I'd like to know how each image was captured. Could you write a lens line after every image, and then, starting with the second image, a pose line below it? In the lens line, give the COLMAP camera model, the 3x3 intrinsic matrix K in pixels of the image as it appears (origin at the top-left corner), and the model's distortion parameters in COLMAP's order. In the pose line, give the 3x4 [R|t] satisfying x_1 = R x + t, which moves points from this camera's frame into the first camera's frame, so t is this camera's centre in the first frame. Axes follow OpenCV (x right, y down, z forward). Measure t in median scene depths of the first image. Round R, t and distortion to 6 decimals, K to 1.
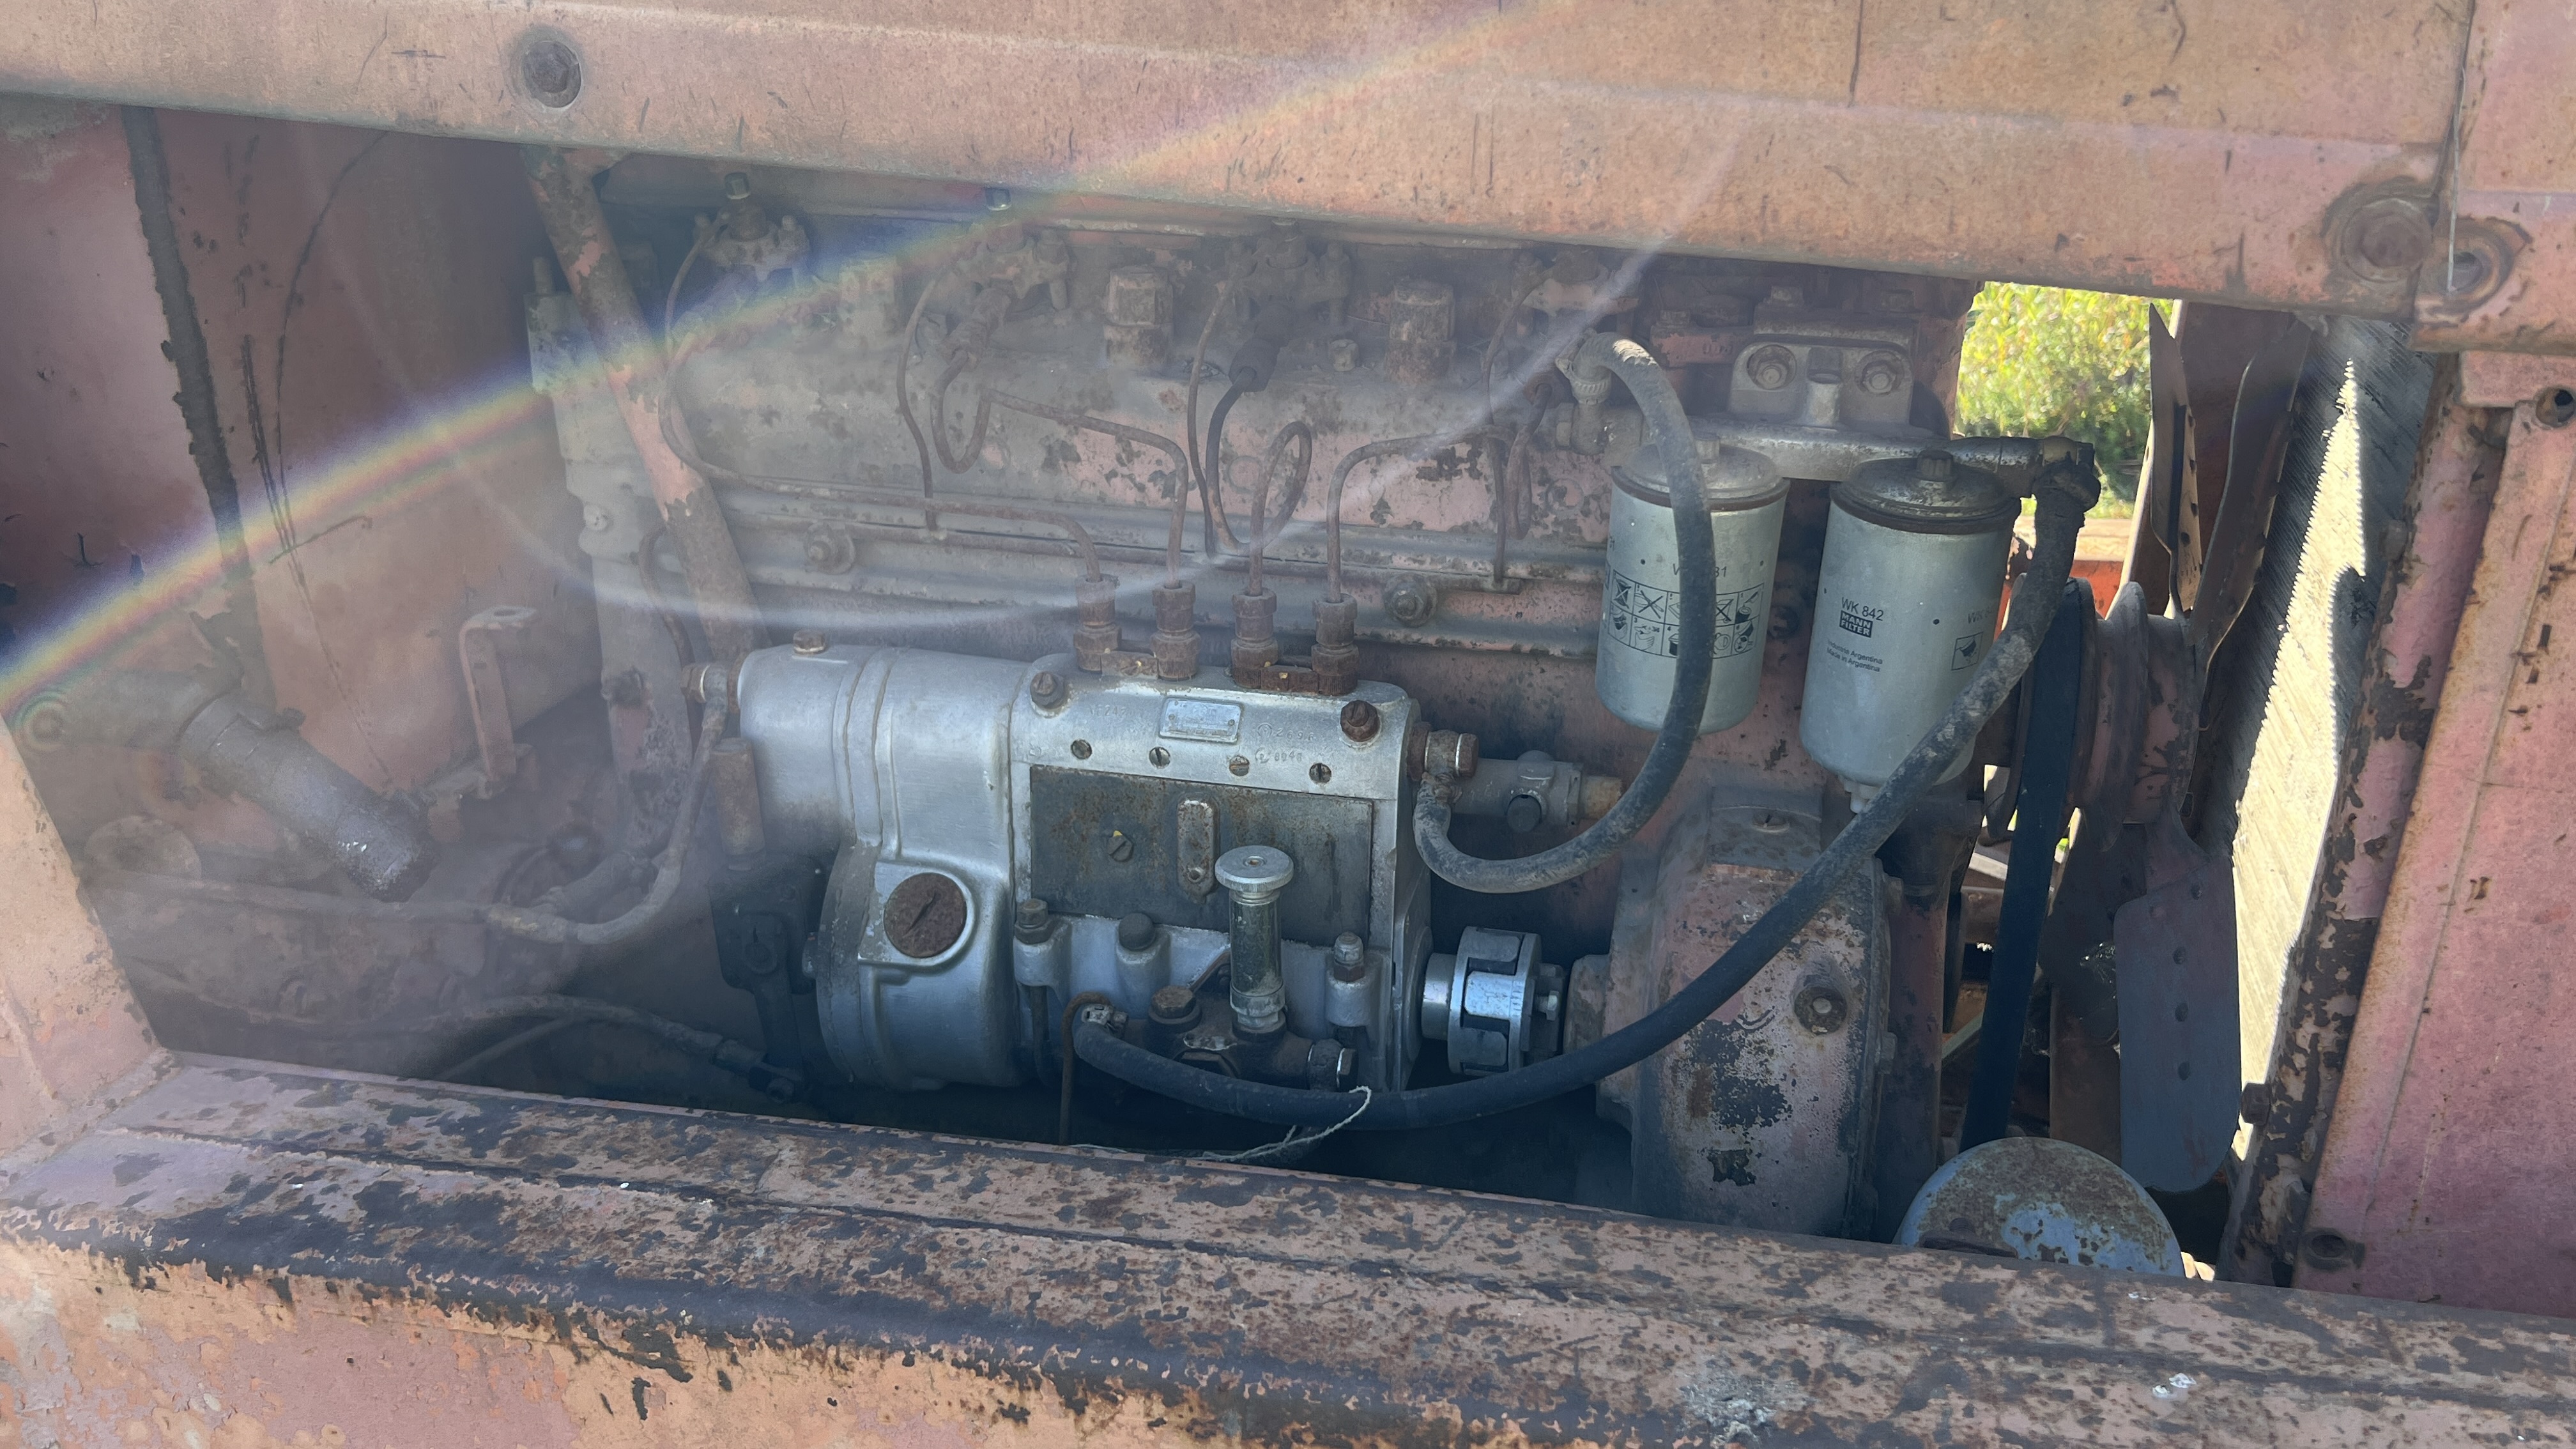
lens RADIAL K [[1987.3, 0, 1288.1], [0, 1987.3, 732.0], [0, 0, 1]] dist [0.024422, -0.021599]
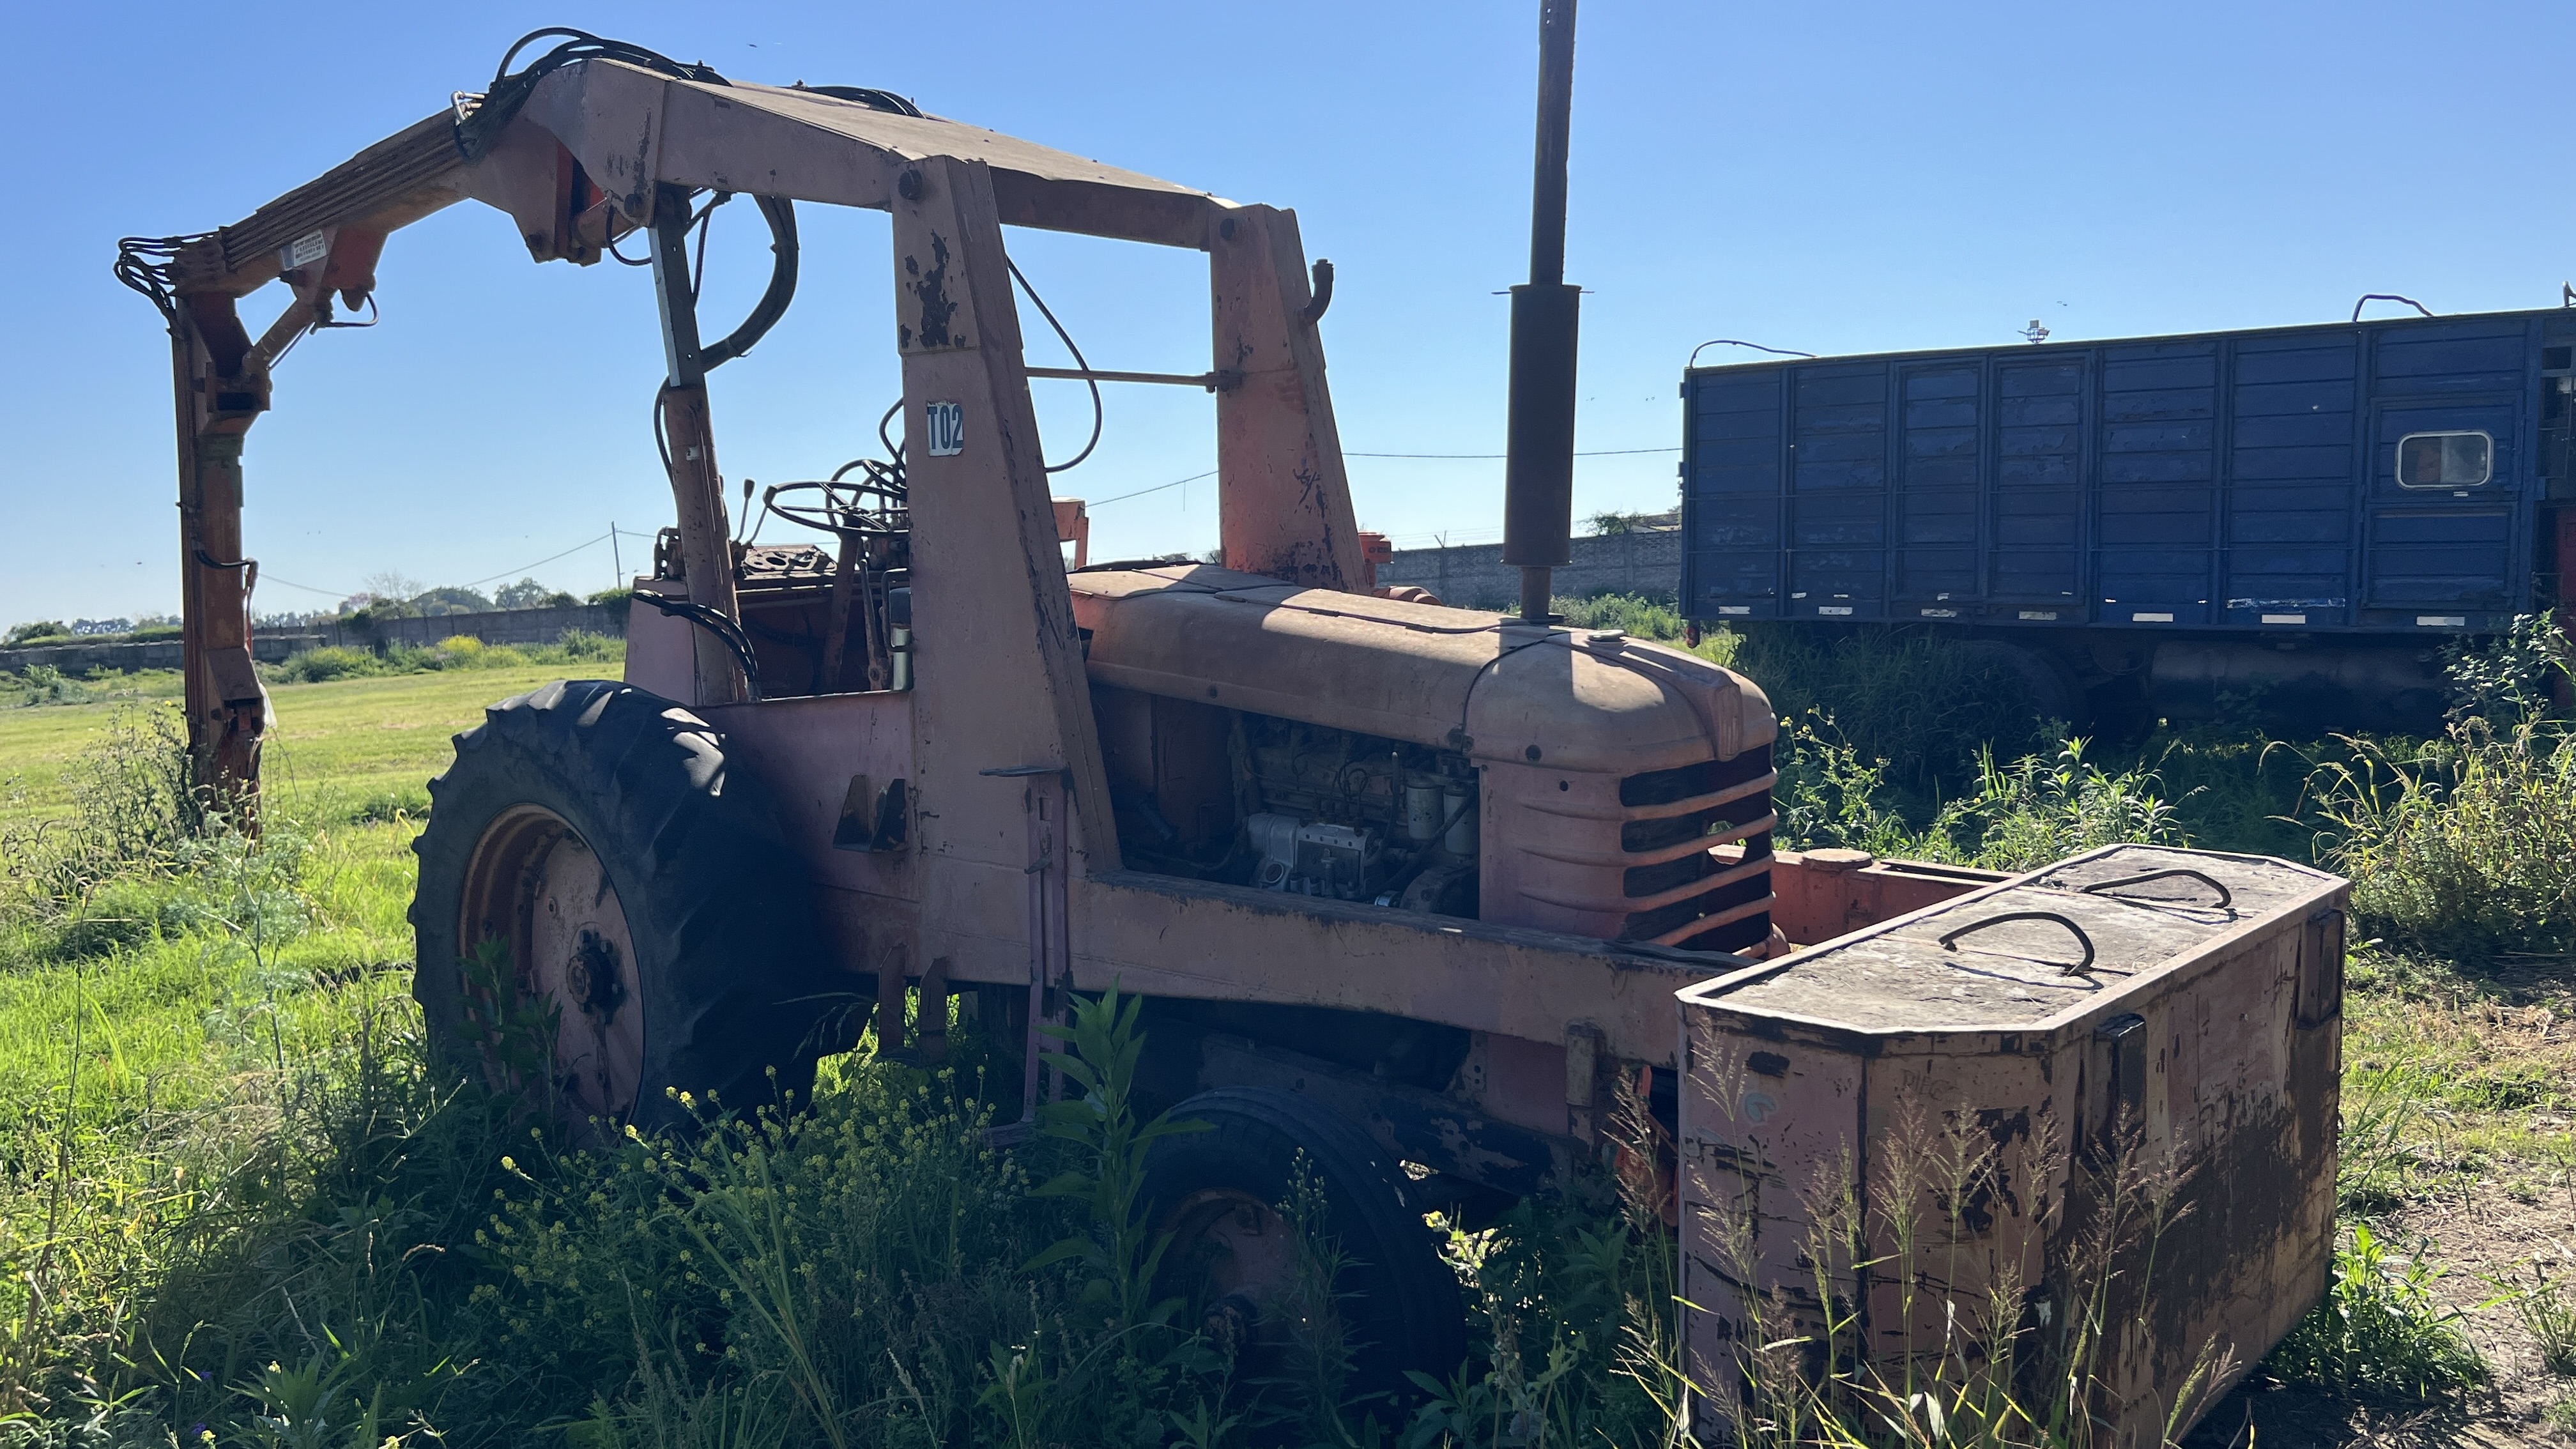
lens RADIAL K [[1987.3, 0, 1287.2], [0, 1987.3, 725.6], [0, 0, 1]] dist [0.024422, -0.021599]
pose [[0.889103, 0.060422, -0.453701, 1.899015], [-0.167590, 0.965387, -0.199855, 0.678890], [0.425921, 0.253727, 0.868455, -3.016919]]
